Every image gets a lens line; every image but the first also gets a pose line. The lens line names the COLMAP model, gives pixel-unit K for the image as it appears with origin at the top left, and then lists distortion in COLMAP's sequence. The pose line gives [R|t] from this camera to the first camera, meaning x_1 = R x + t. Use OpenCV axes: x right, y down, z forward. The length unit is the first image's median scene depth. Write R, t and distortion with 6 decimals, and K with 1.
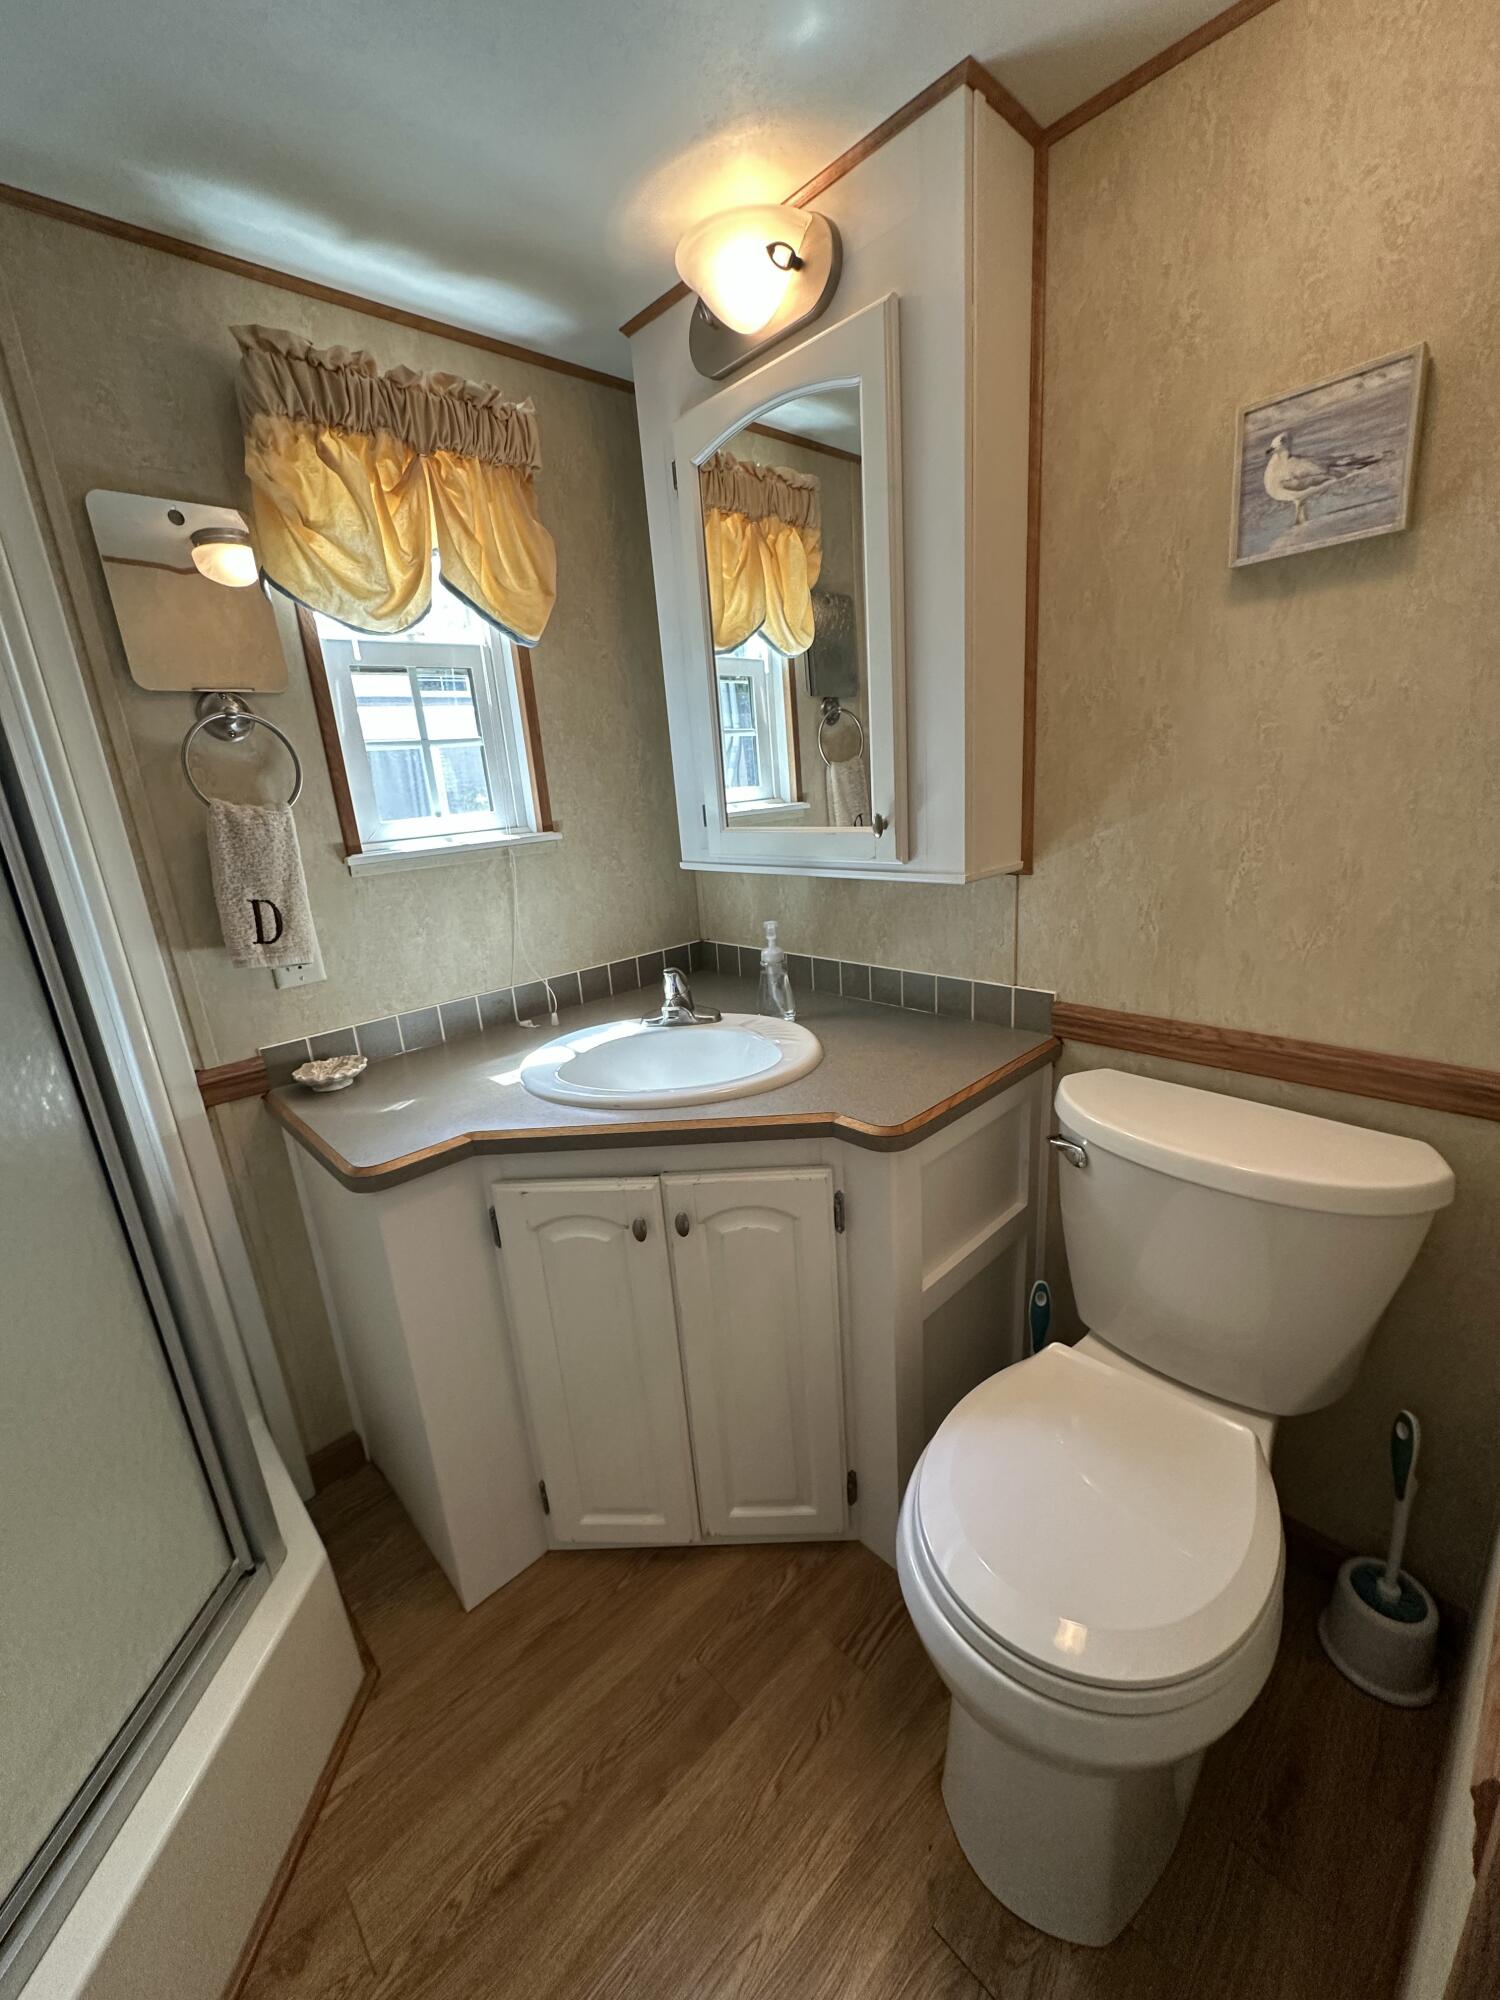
lens RADIAL K [[794.9, 0, 751.6], [0, 794.9, 1000.6], [0, 0, 1]] dist [0.000161, -0.000513]
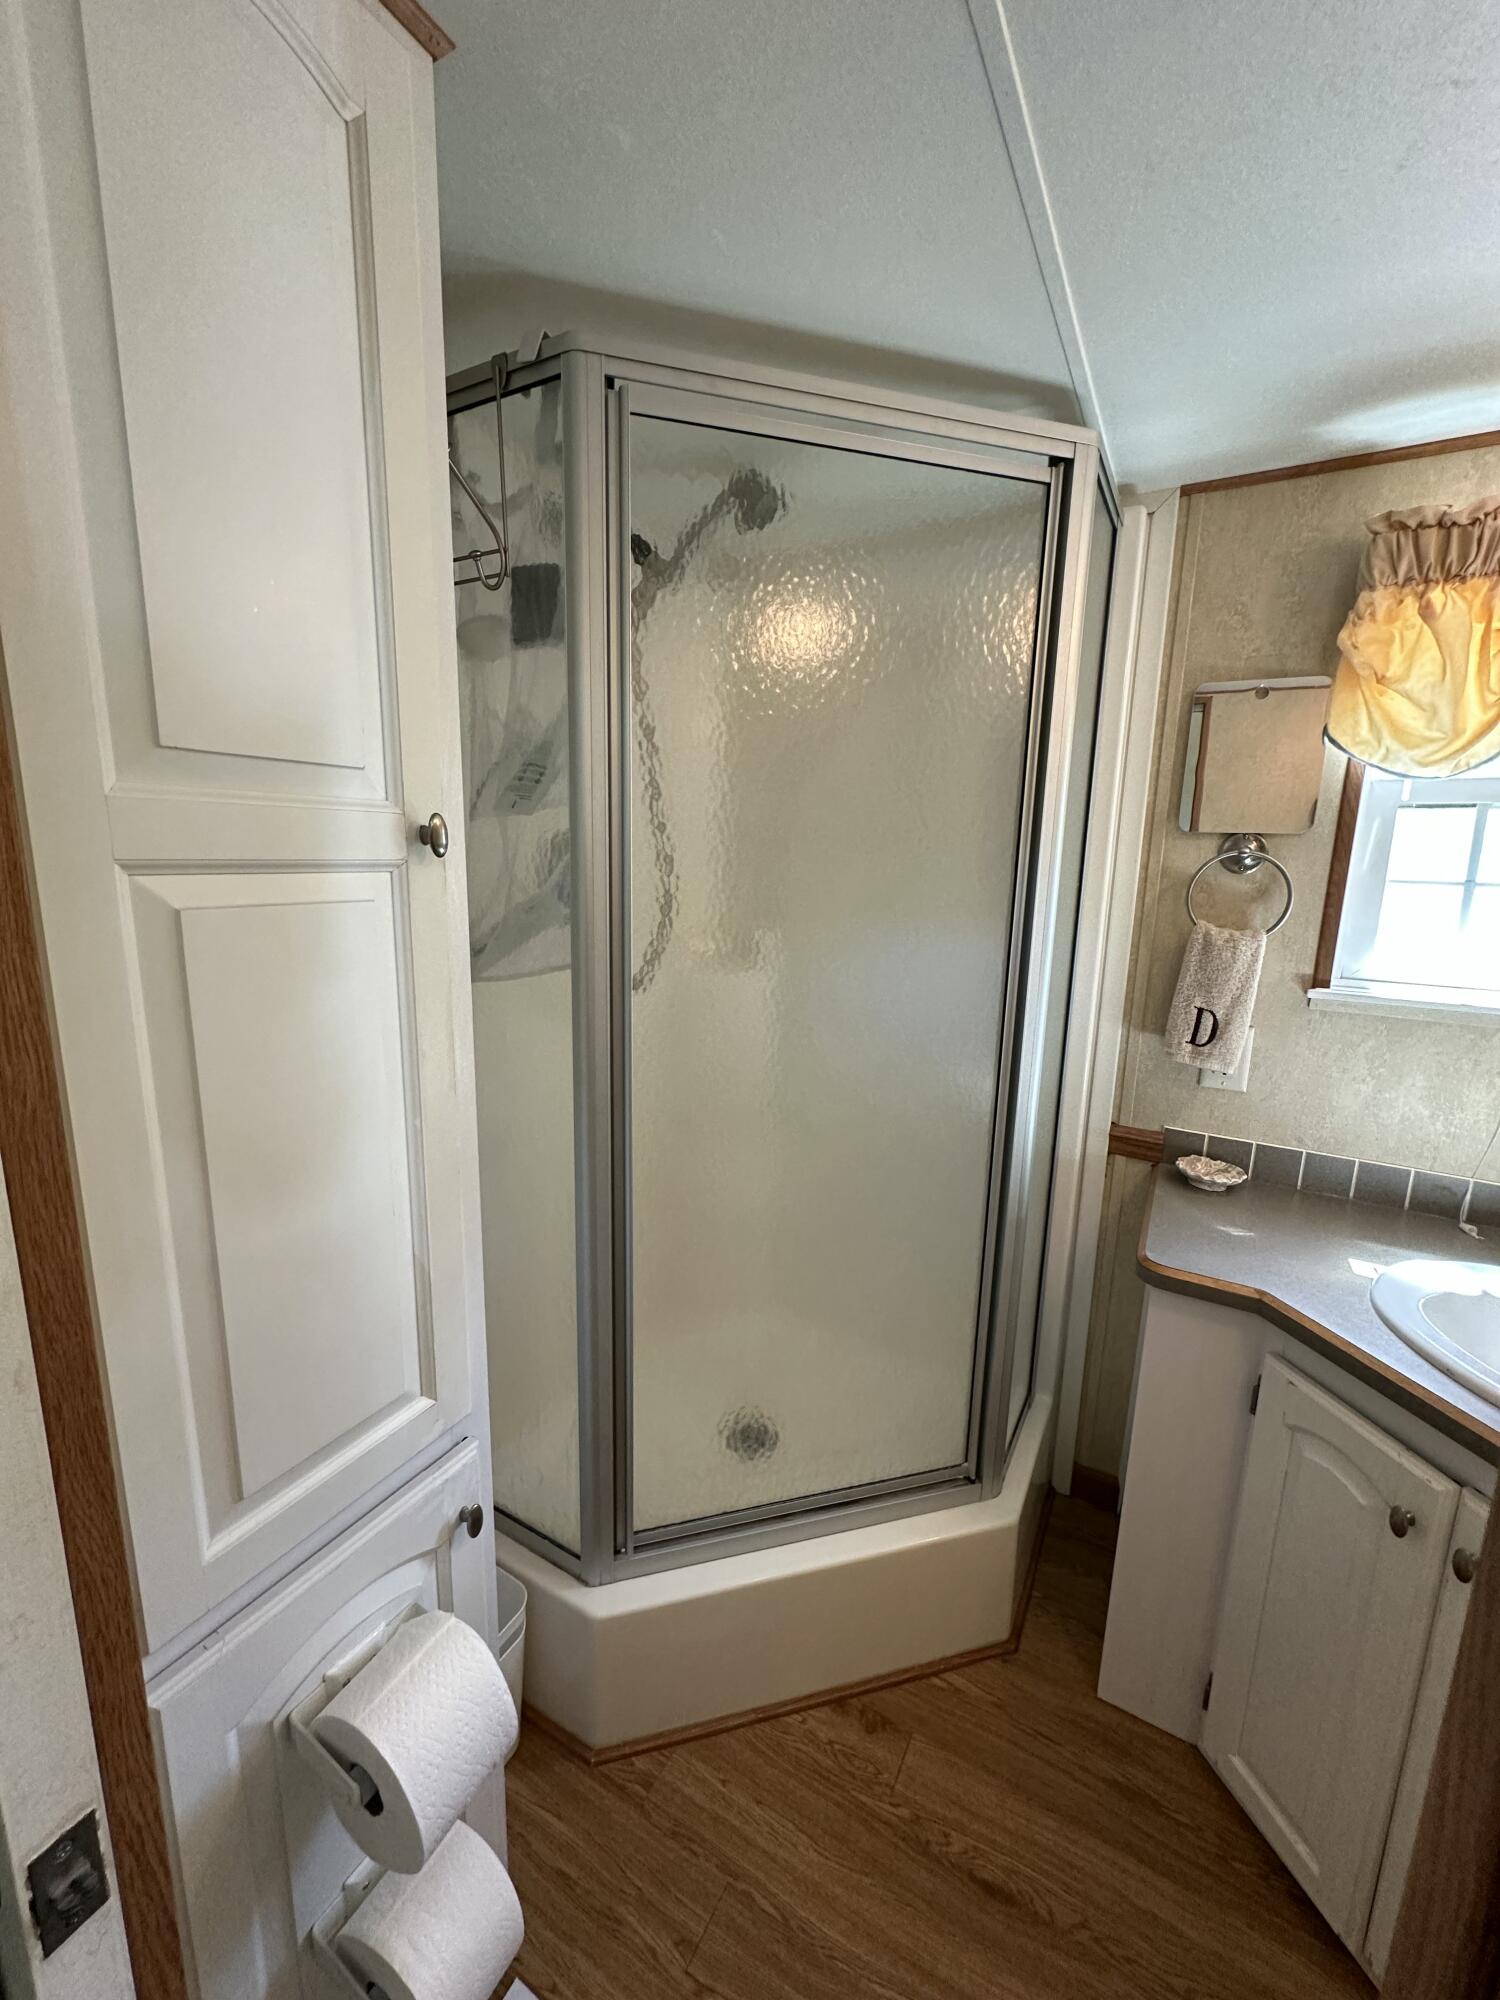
lens RADIAL K [[794.9, 0, 748.4], [0, 794.9, 998.3], [0, 0, 1]] dist [0.000161, -0.000513]
pose [[0.284260, 0.248756, -0.925914, 0.257059], [-0.309361, 0.937895, 0.157000, -0.117969], [0.907465, 0.241812, 0.343562, 0.000740]]
